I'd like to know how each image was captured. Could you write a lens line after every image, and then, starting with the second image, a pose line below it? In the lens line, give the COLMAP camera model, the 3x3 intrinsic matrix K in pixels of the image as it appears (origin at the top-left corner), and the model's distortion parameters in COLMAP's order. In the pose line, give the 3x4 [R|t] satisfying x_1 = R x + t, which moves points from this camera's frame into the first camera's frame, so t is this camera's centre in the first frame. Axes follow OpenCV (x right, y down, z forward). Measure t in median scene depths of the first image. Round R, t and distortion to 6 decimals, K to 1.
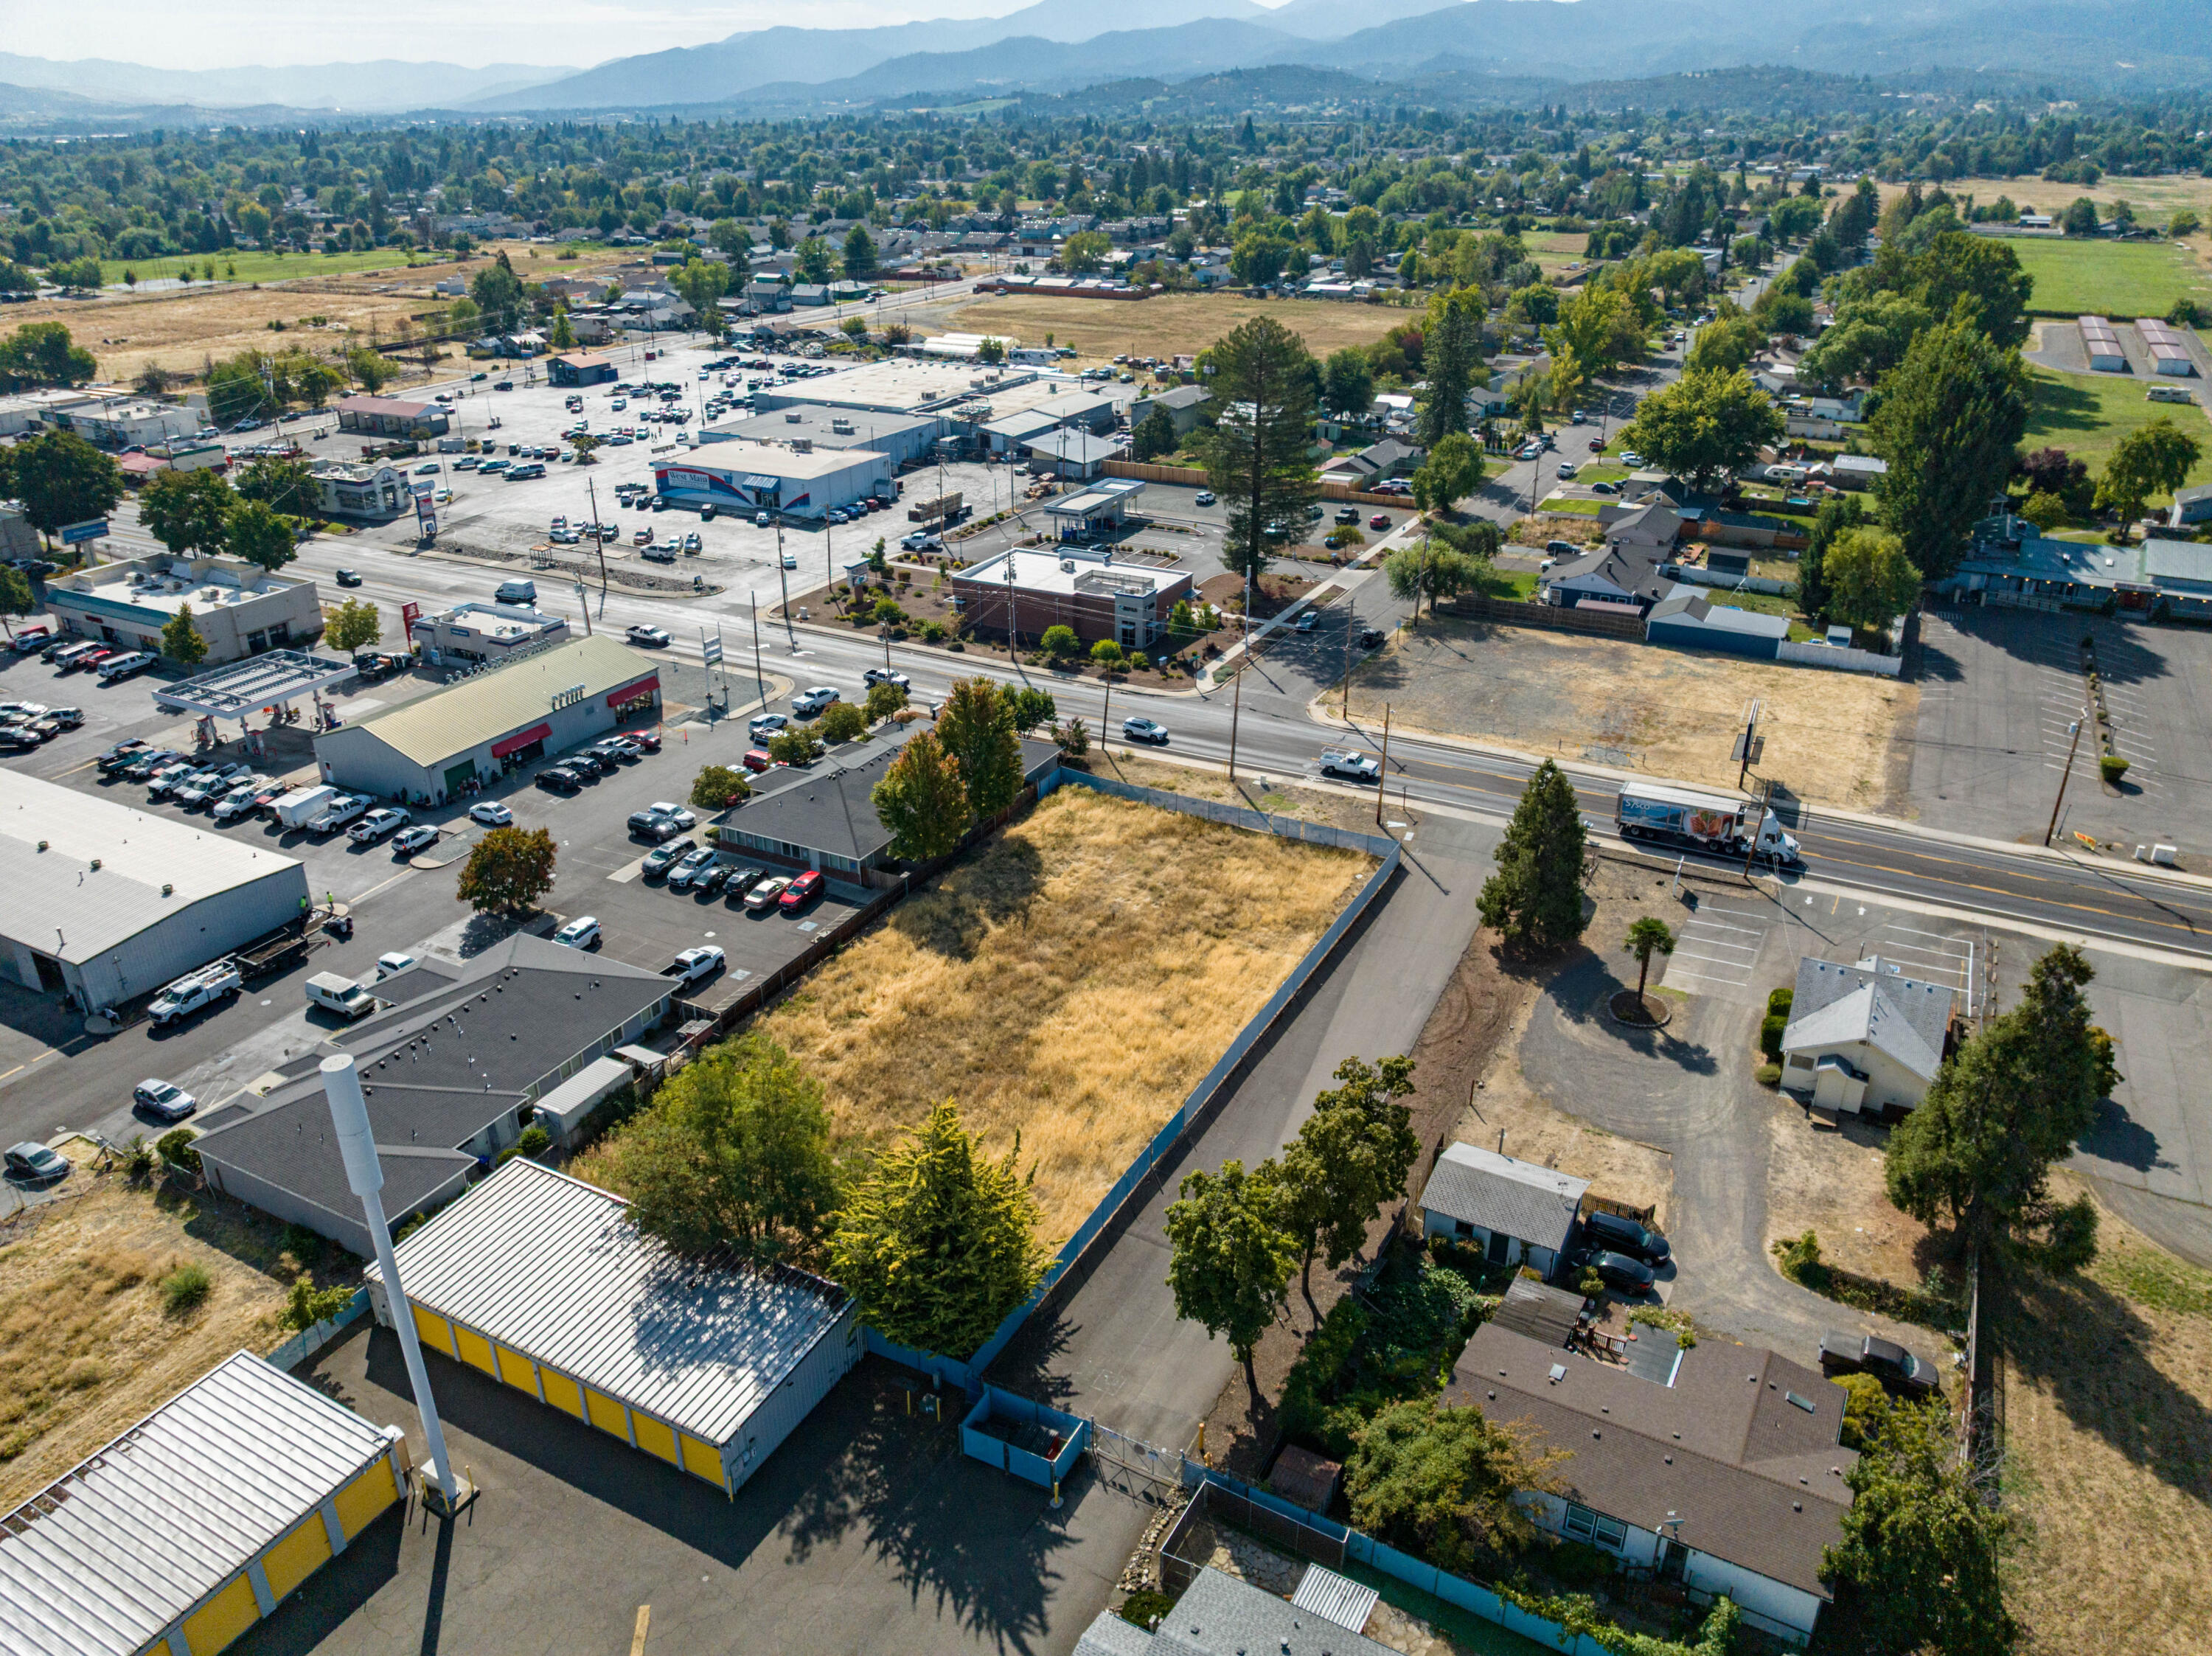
lens RADIAL K [[1556.6, 0, 1109.9], [0, 1556.6, 826.8], [0, 0, 1]] dist [-0.038633, 0.002520]
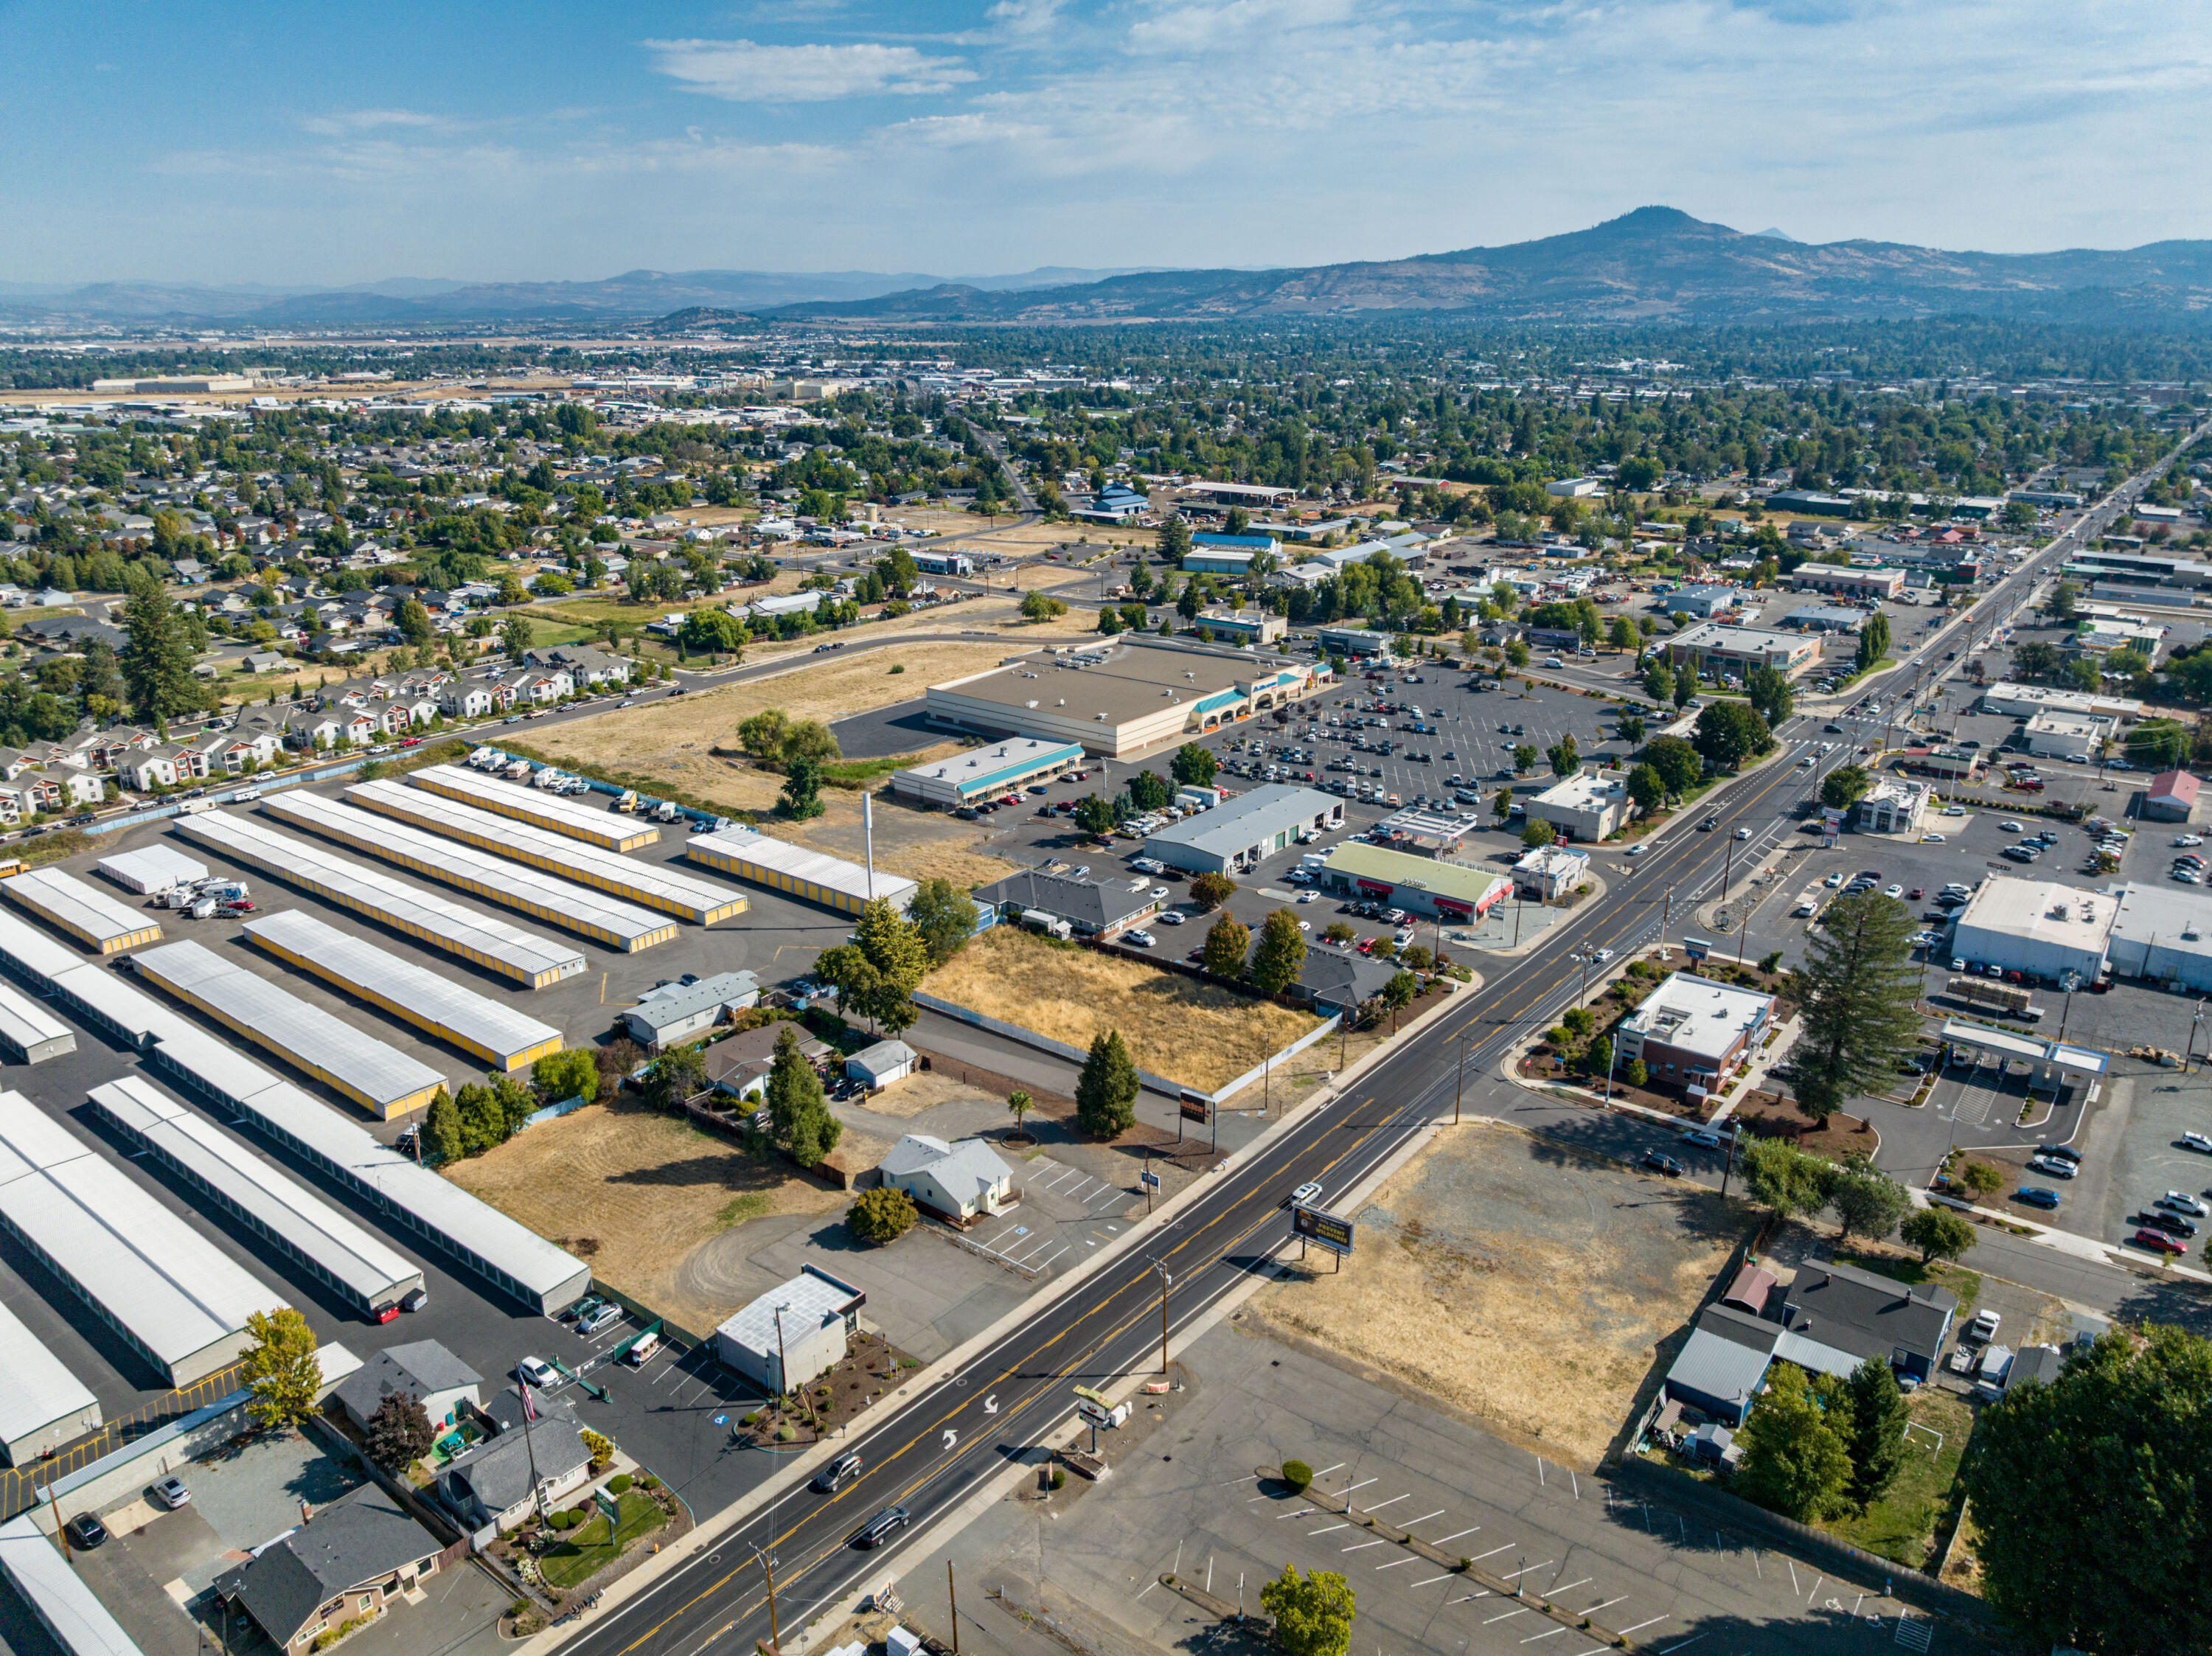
lens RADIAL K [[1550.1, 0, 1106.0], [0, 1550.1, 828.0], [0, 0, 1]] dist [-0.024289, -0.006844]
pose [[-0.180841, 0.313365, -0.932255, 1.303162], [-0.415689, 0.834703, 0.361211, -0.608174], [0.891347, 0.452850, -0.020687, 0.660148]]
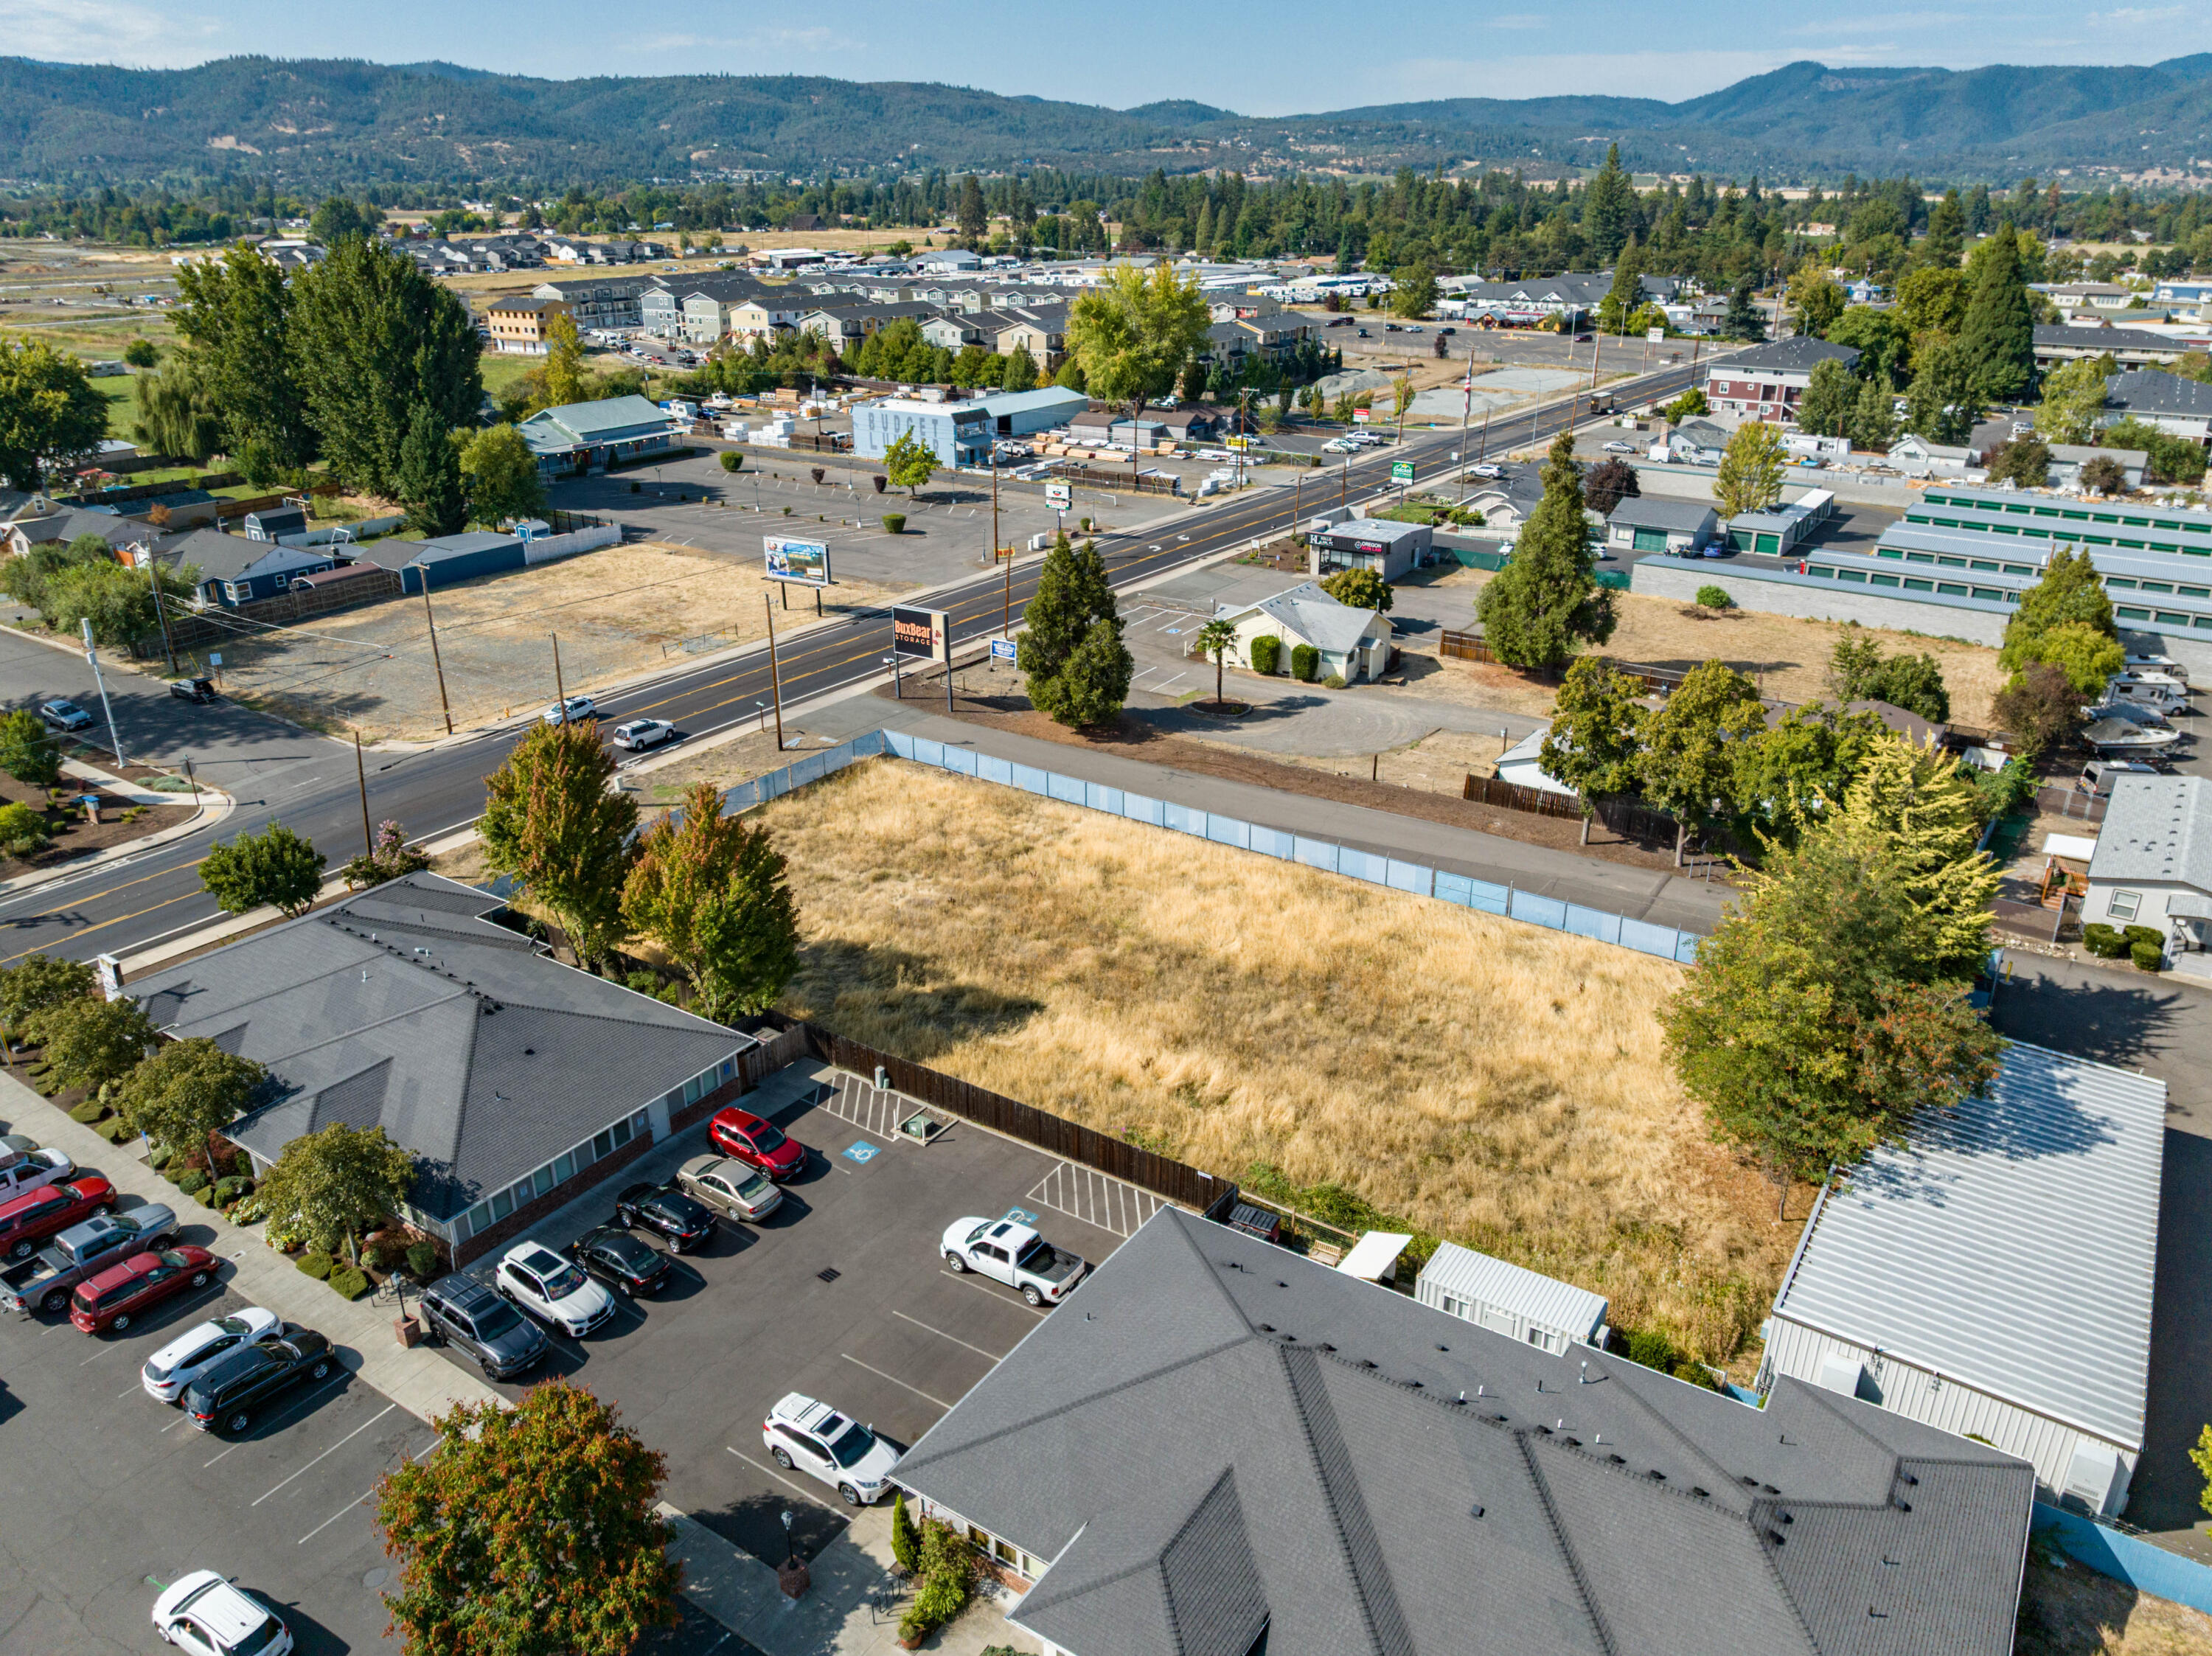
lens RADIAL K [[1556.6, 0, 1109.9], [0, 1556.6, 826.8], [0, 0, 1]] dist [-0.038633, 0.002520]
pose [[0.104886, -0.381108, 0.918561, -0.482571], [0.422014, 0.853424, 0.305895, -0.122004], [-0.900502, 0.355561, 0.250345, 0.565077]]
